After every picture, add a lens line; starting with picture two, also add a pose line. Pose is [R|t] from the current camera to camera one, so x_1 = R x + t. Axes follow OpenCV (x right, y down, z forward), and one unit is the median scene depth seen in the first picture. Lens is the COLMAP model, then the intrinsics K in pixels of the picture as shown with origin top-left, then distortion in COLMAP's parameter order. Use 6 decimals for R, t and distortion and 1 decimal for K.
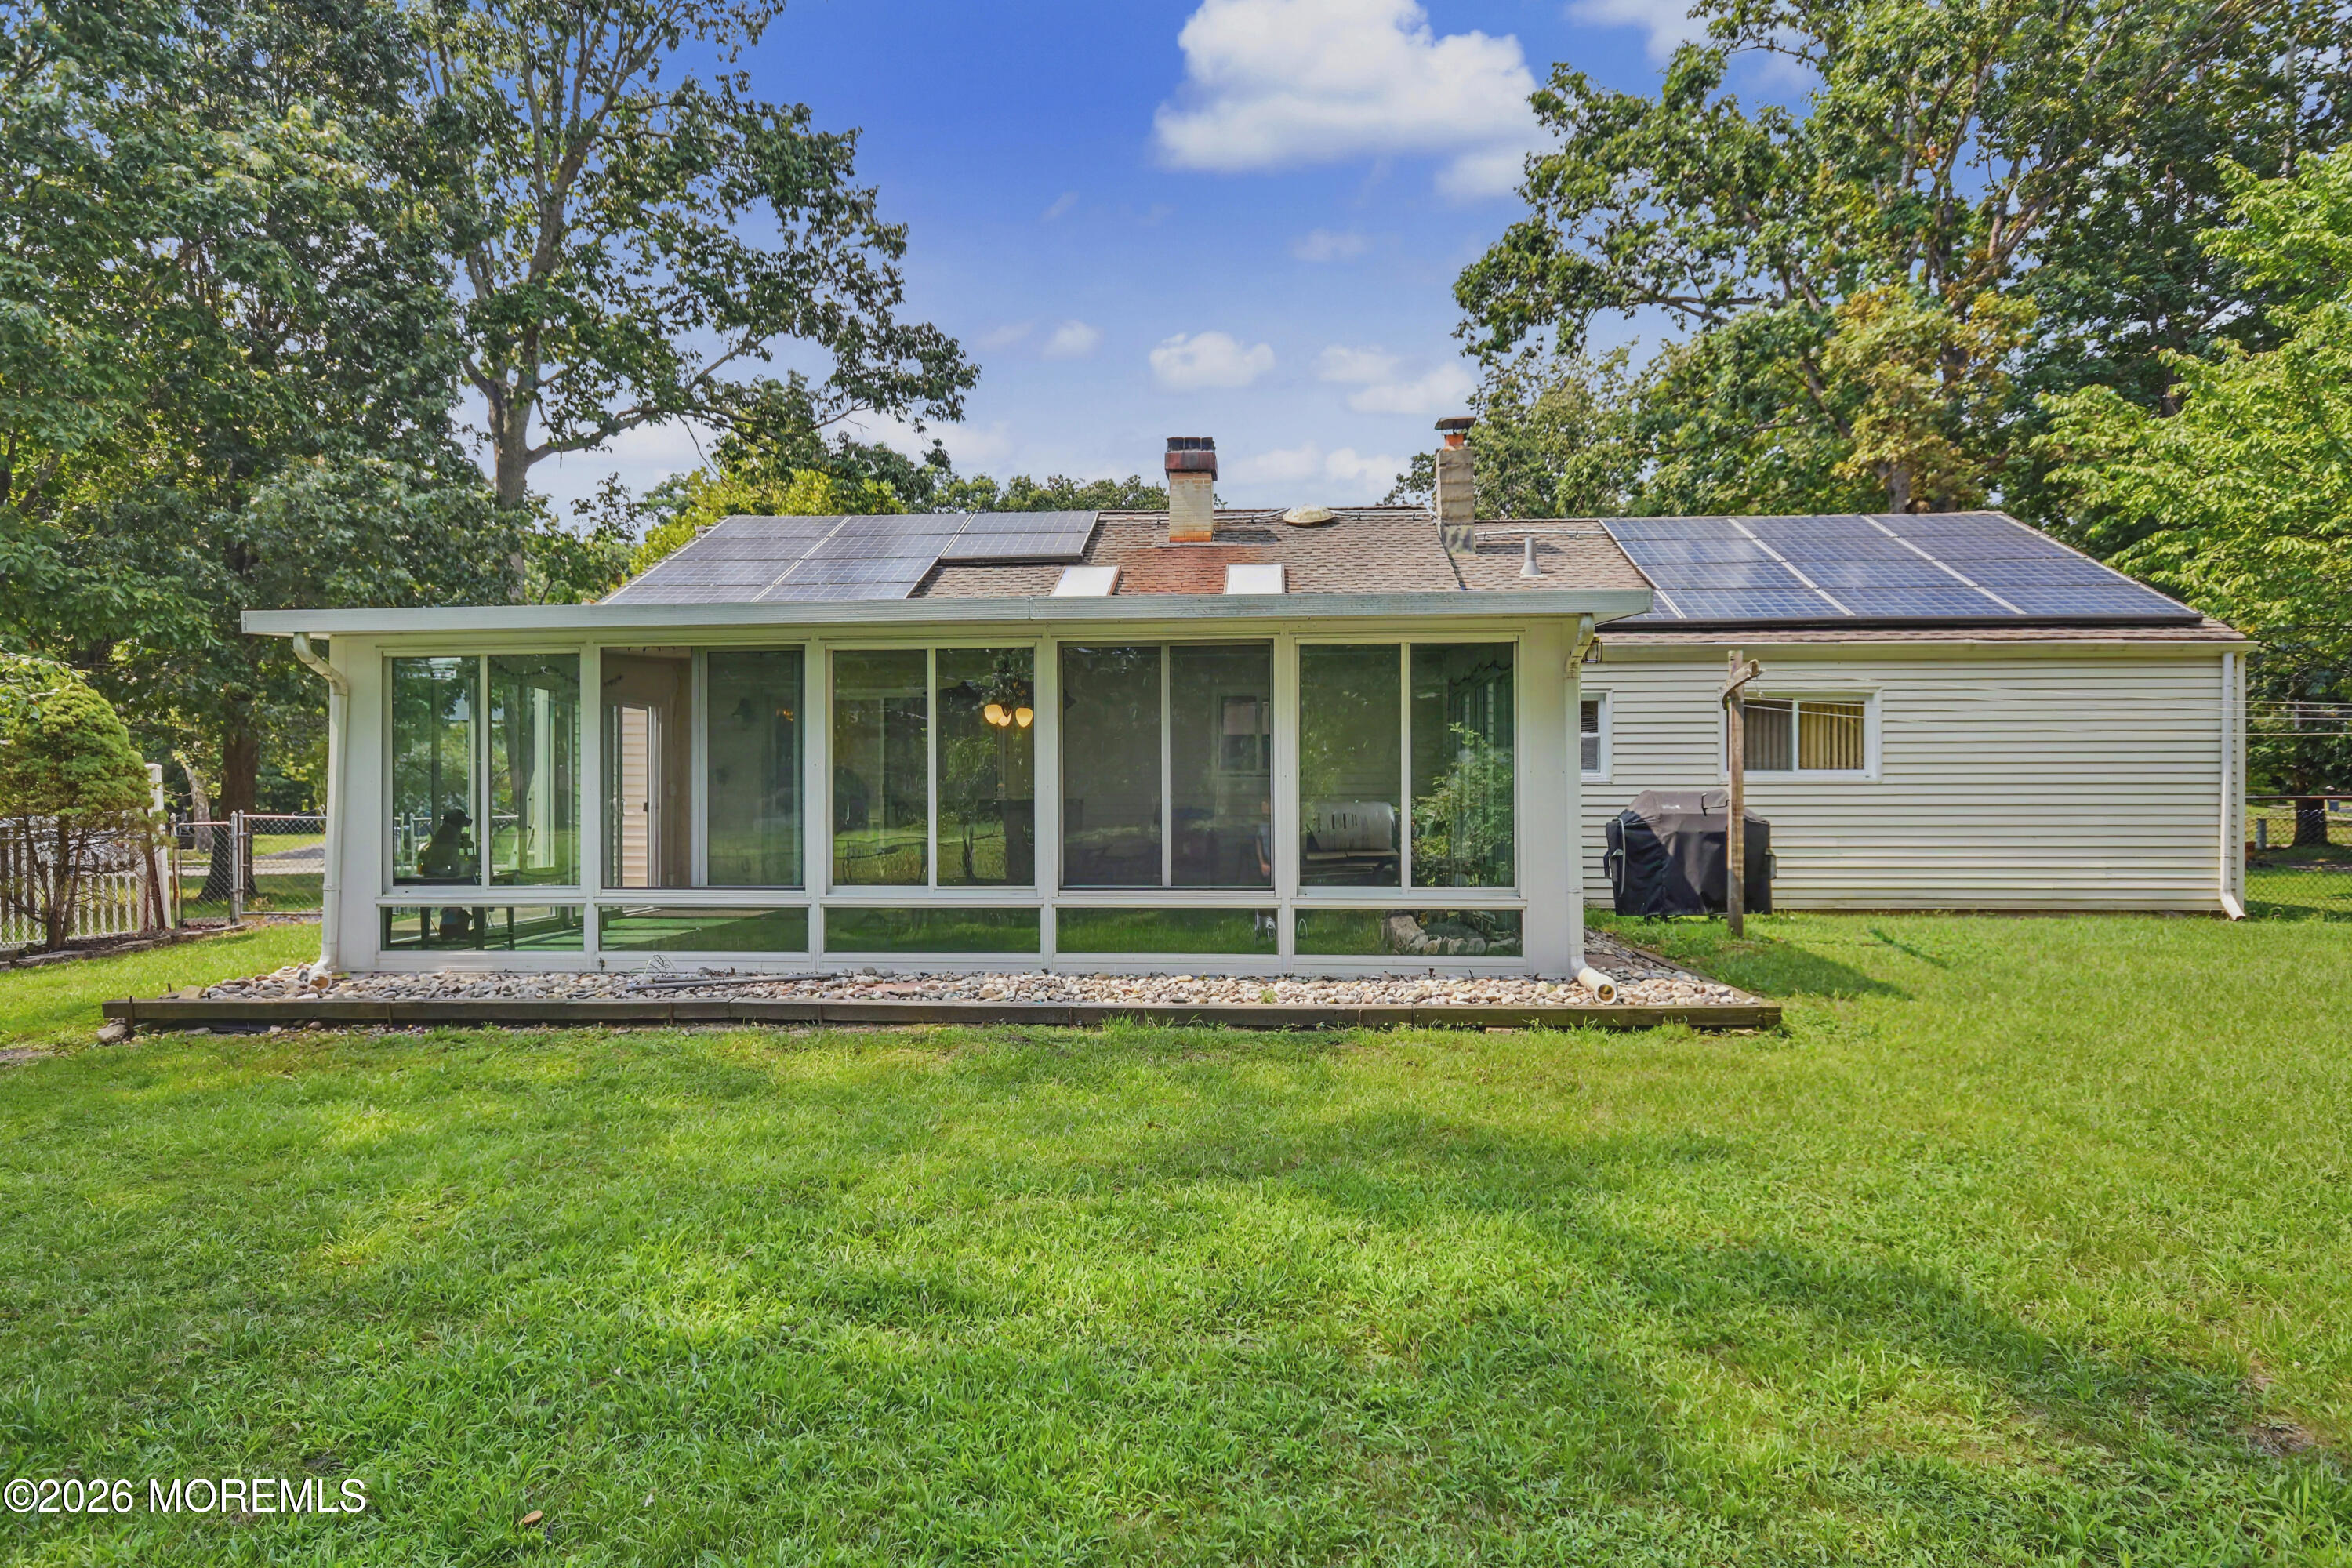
lens RADIAL K [[1310.4, 0, 1176.0], [0, 1310.4, 784.0], [0, 0, 1]] dist [-0.000404, -0.000608]
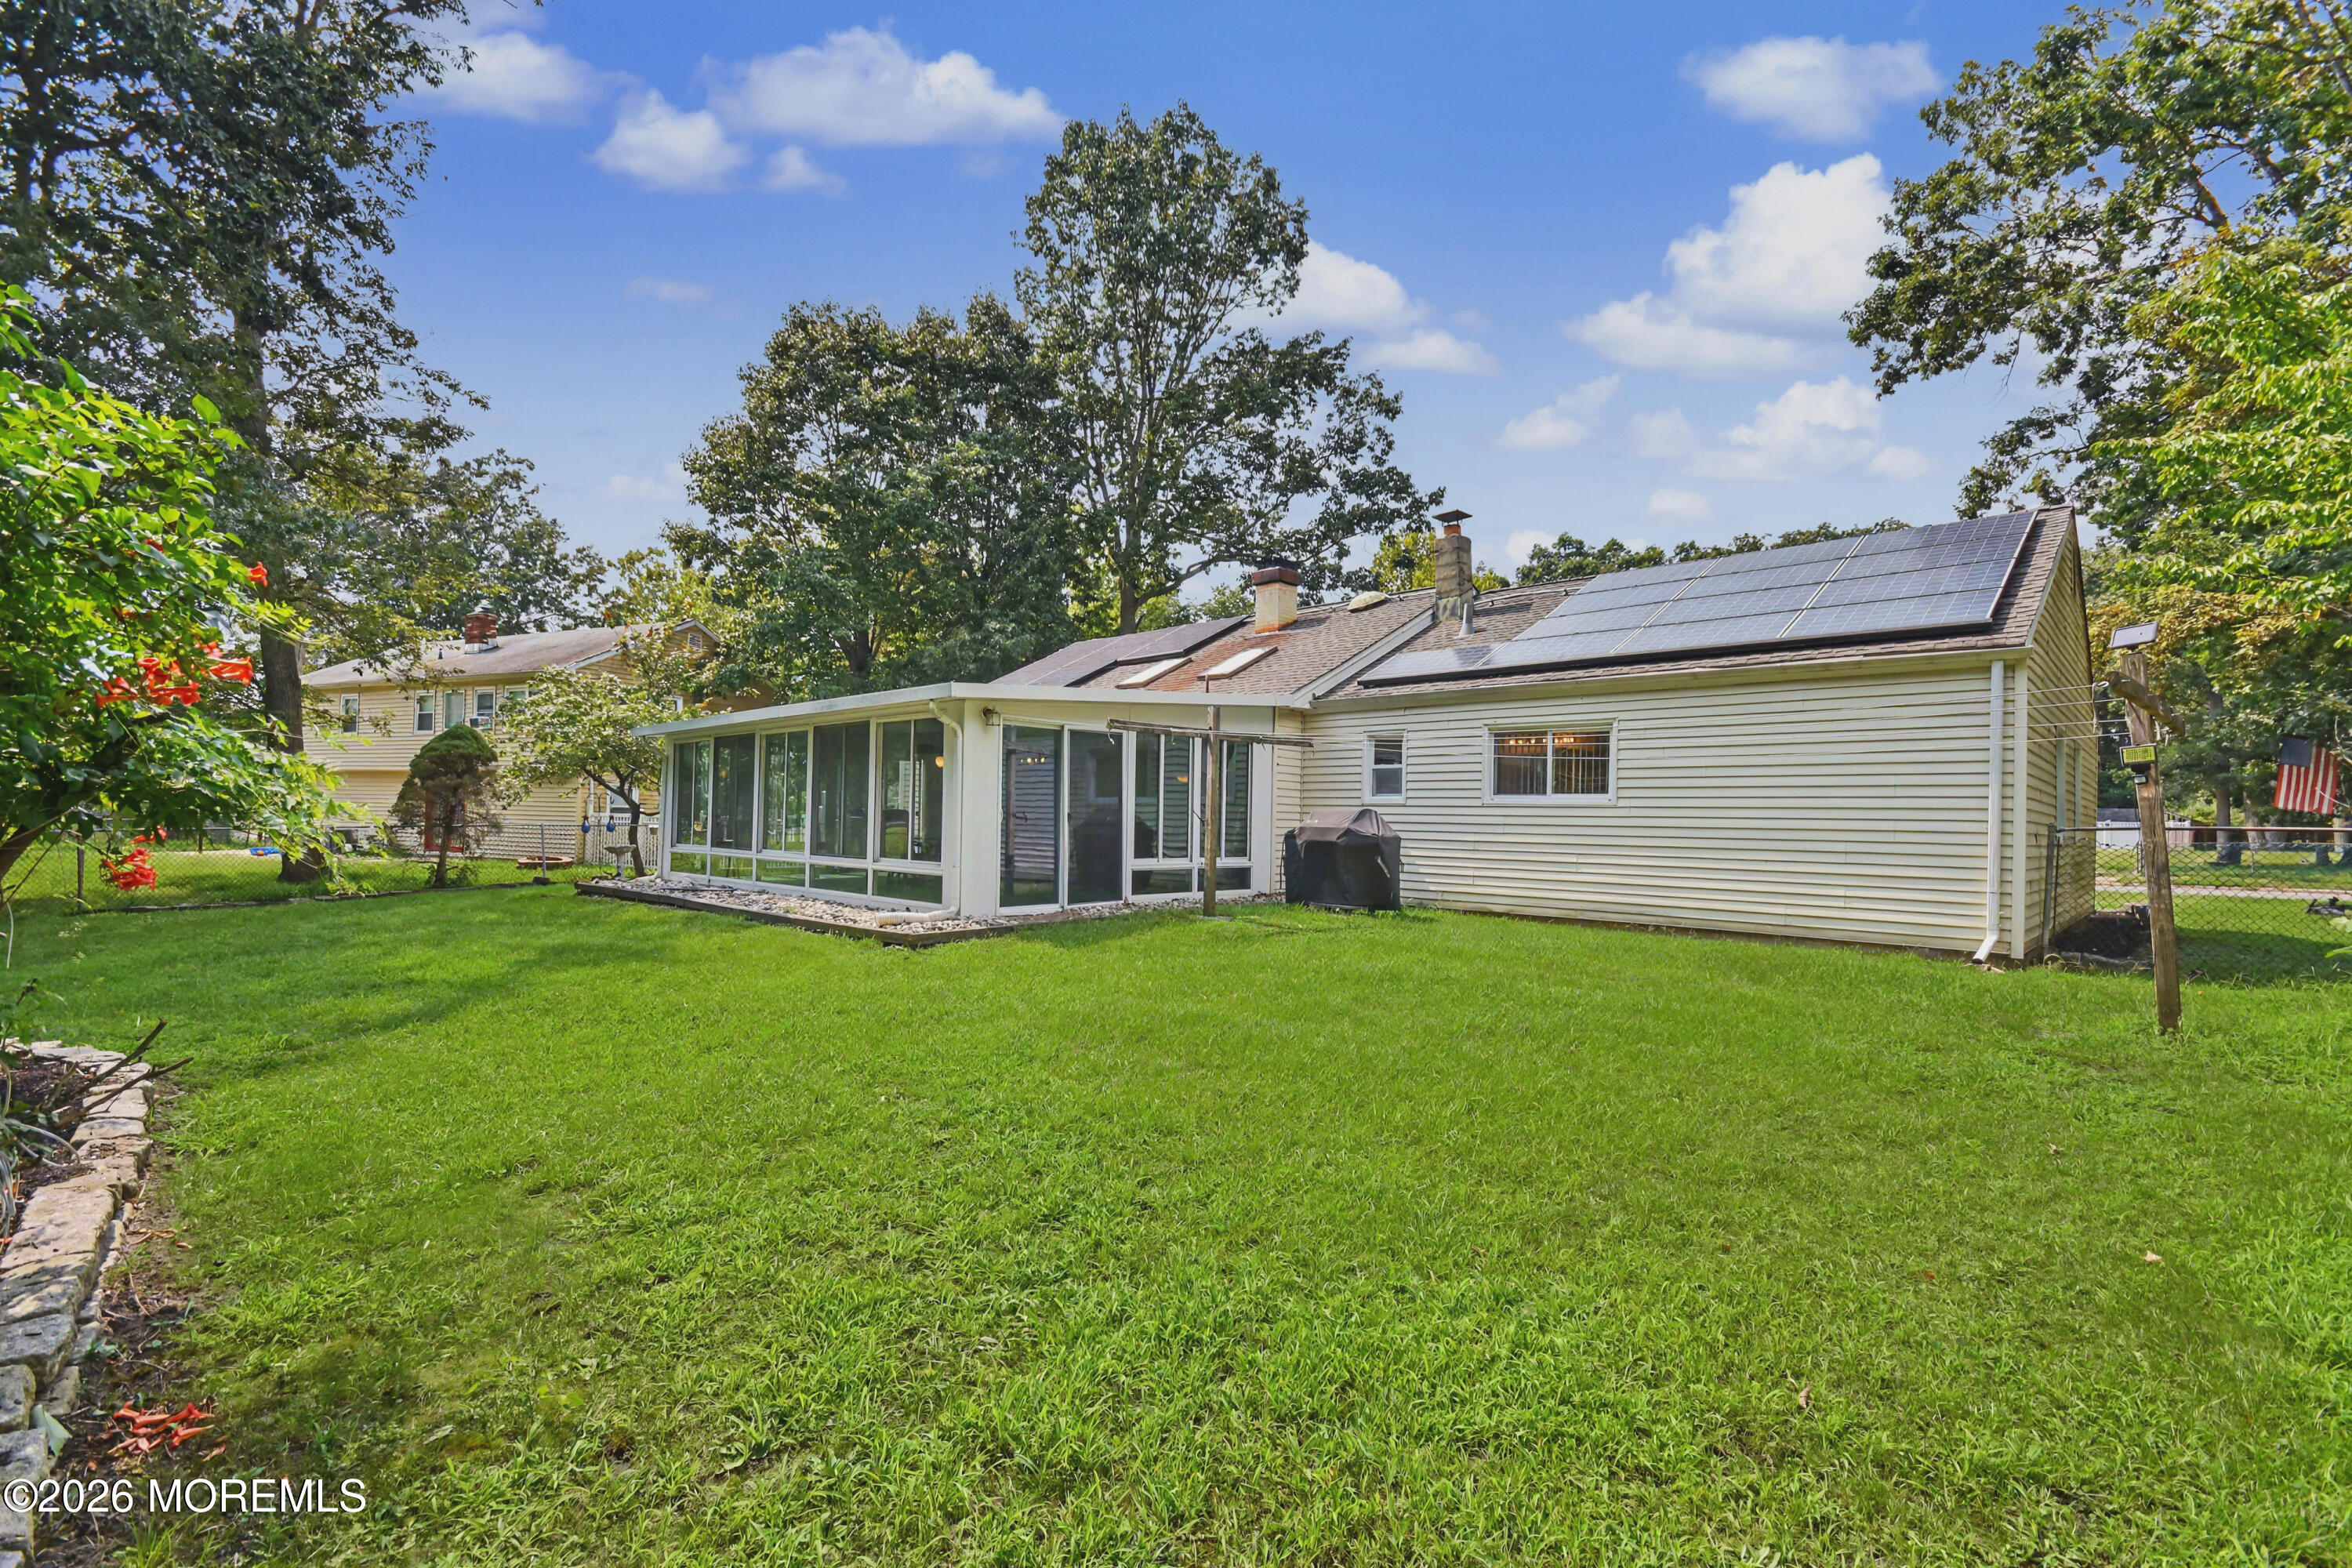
lens RADIAL K [[1045.7, 0, 1186.3], [0, 1045.7, 805.5], [0, 0, 1]] dist [-0.001931, -0.000306]
pose [[0.789352, 0.003964, -0.613928, 0.811031], [-0.010349, 0.999923, -0.006850, 0.008643], [0.613853, 0.011760, 0.789332, 0.101220]]
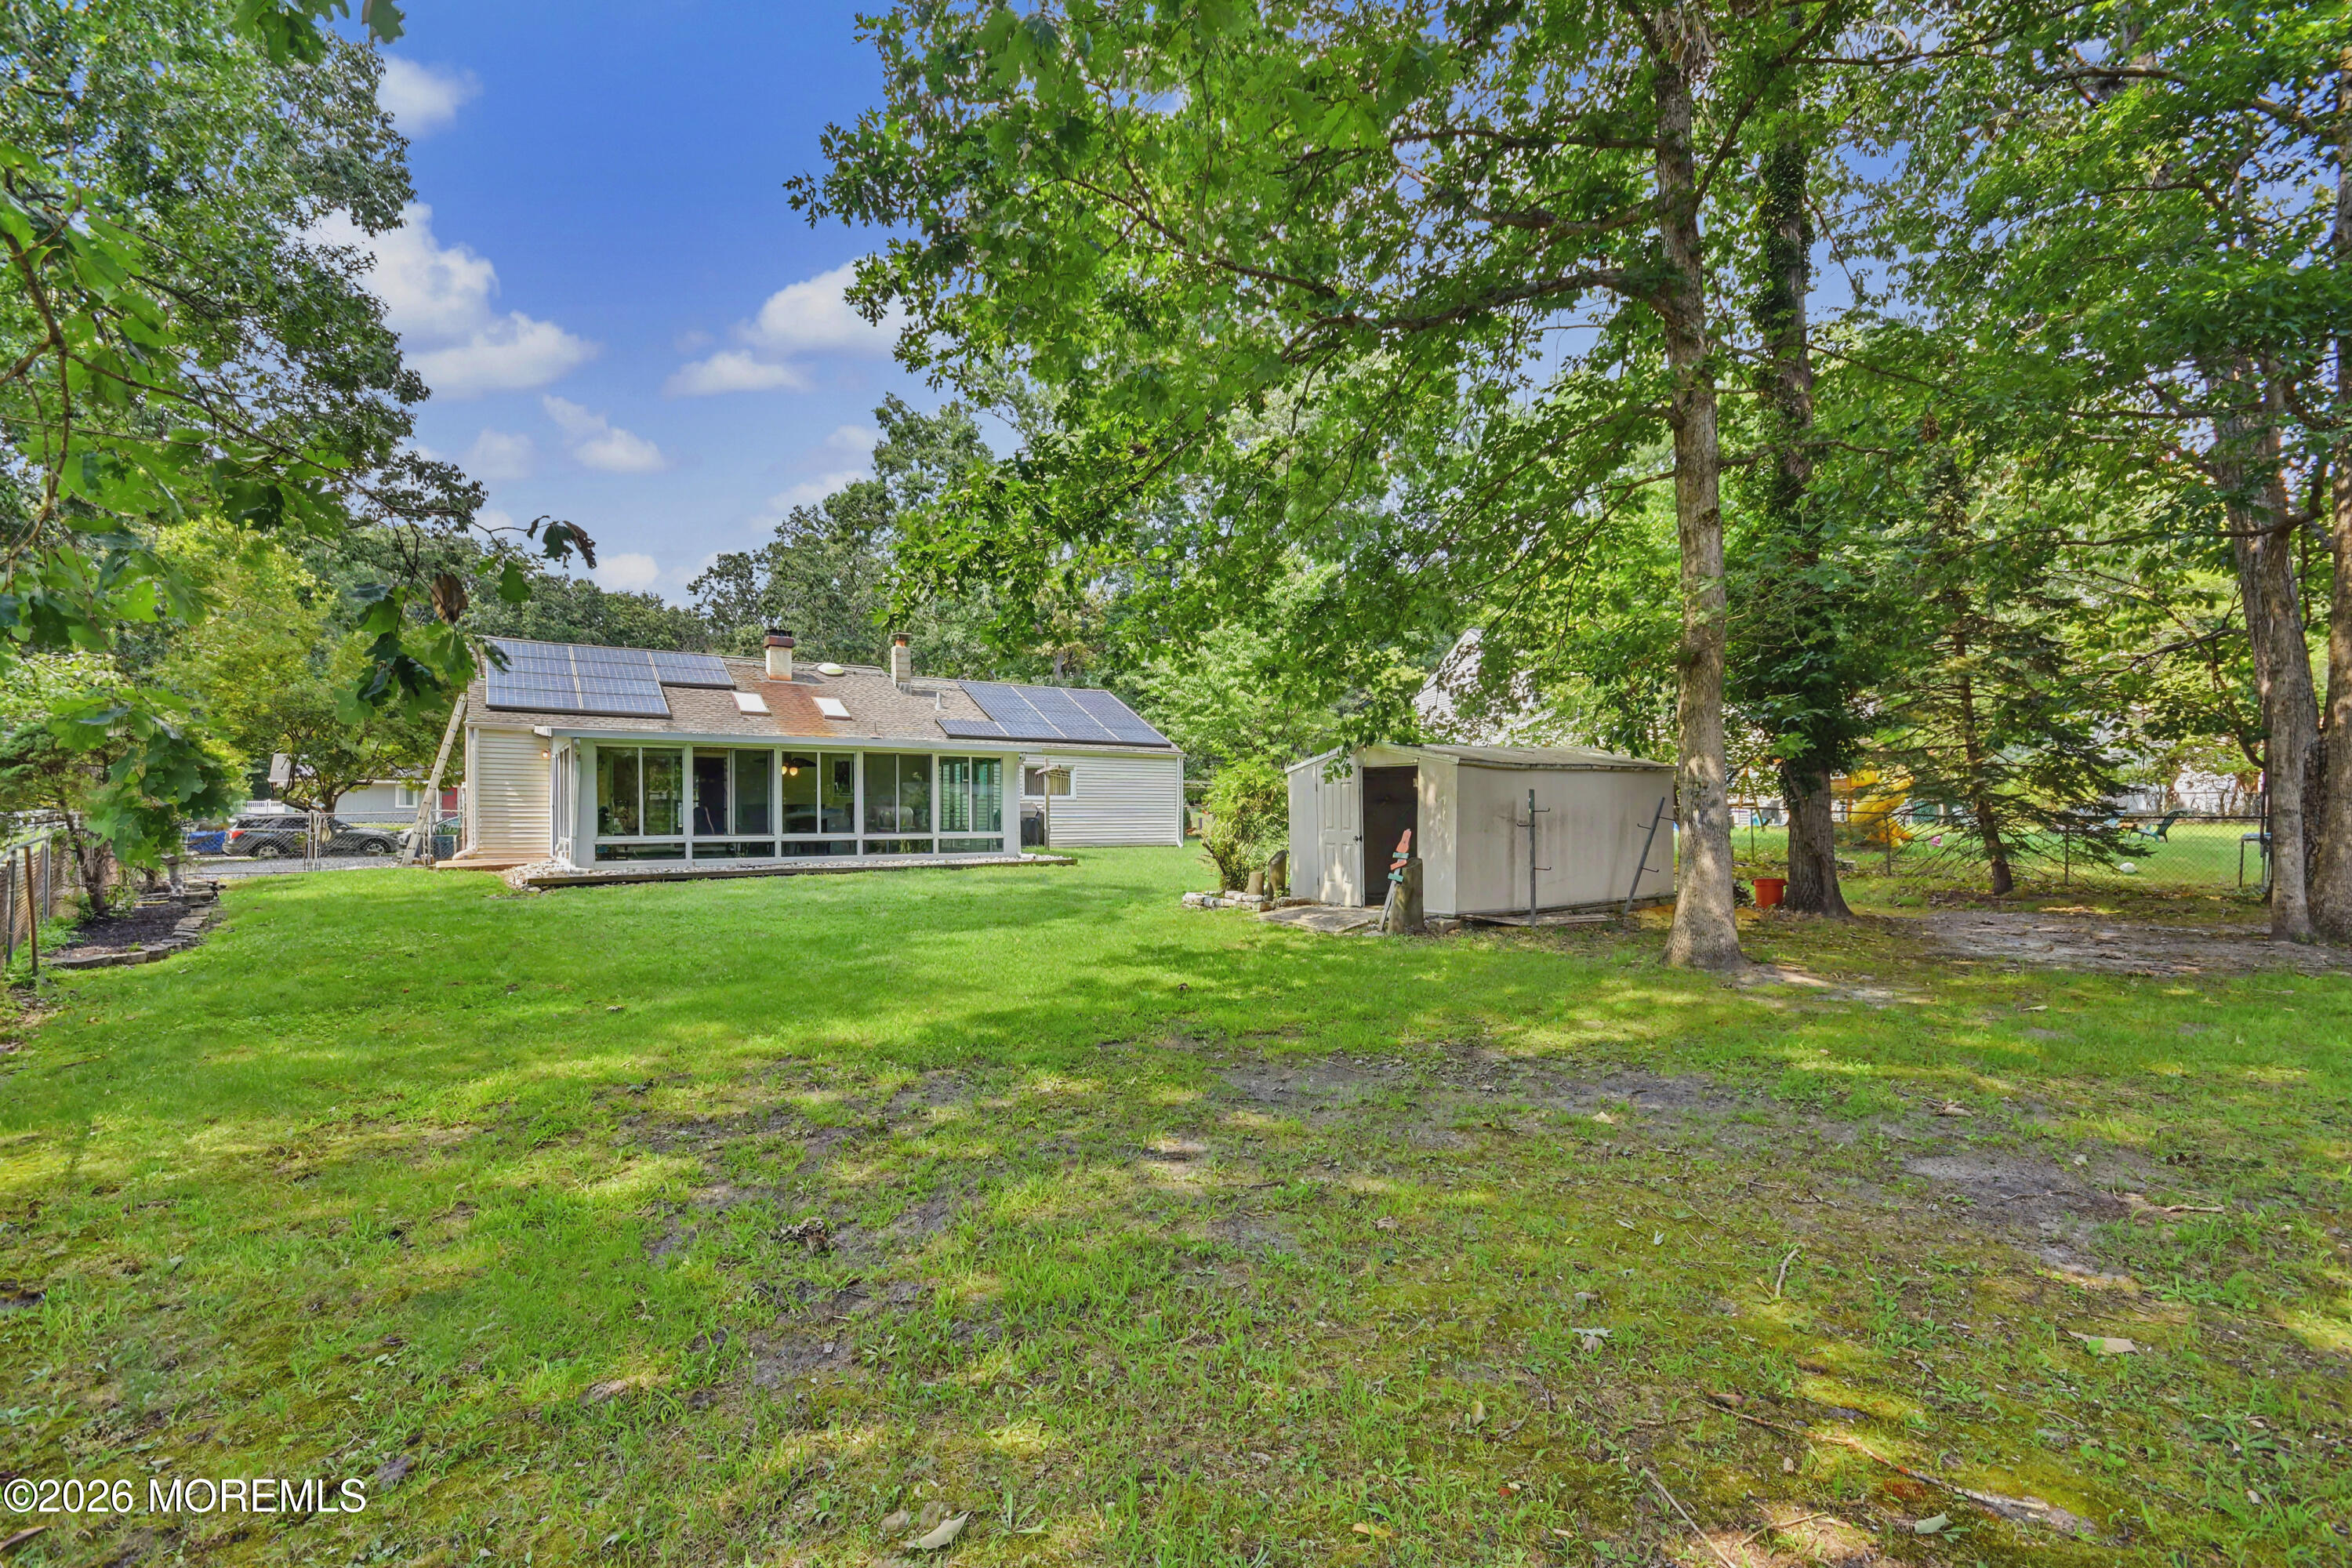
lens RADIAL K [[1045.7, 0, 1186.3], [0, 1045.7, 805.5], [0, 0, 1]] dist [-0.001931, -0.000306]
pose [[0.780806, 0.010268, 0.624690, -0.640671], [-0.015008, 0.999885, 0.002323, 0.000714], [-0.624594, -0.011189, 0.780870, -0.836468]]
